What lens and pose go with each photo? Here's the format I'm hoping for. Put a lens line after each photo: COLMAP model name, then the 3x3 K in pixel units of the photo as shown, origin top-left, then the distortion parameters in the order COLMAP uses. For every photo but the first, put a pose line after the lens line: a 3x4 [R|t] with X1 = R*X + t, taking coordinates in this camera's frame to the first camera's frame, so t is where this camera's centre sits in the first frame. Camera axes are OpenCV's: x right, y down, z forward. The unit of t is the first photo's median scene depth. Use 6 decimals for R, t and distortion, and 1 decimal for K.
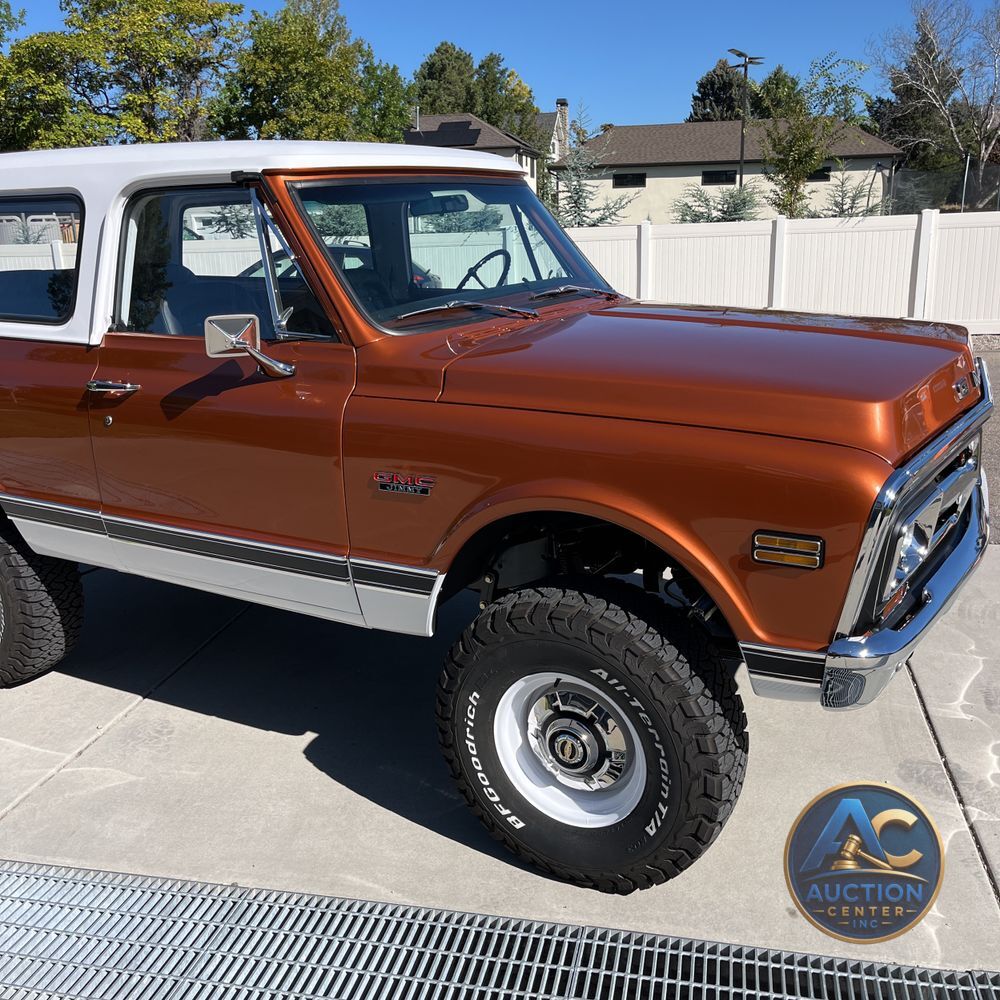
lens RADIAL K [[1027.9, 0, 495.3], [0, 1027.9, 511.4], [0, 0, 1]] dist [0.046447, -0.064357]
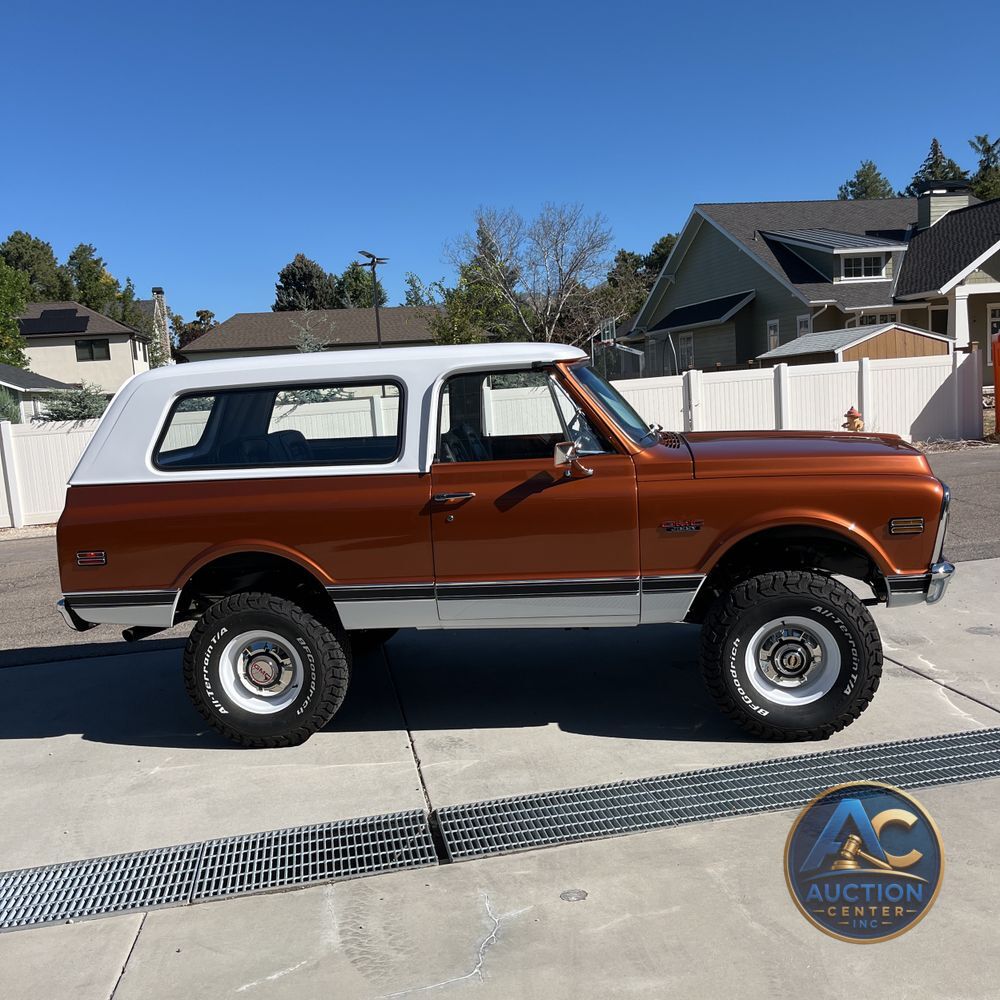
lens RADIAL K [[1032.7, 0, 503.6], [0, 1032.7, 495.8], [0, 0, 1]] dist [0.036021, -0.013367]
pose [[0.914944, -0.077268, 0.396116, -0.886646], [0.146812, 0.977979, -0.148336, 0.115962], [-0.375931, 0.193874, 0.906140, -0.421038]]
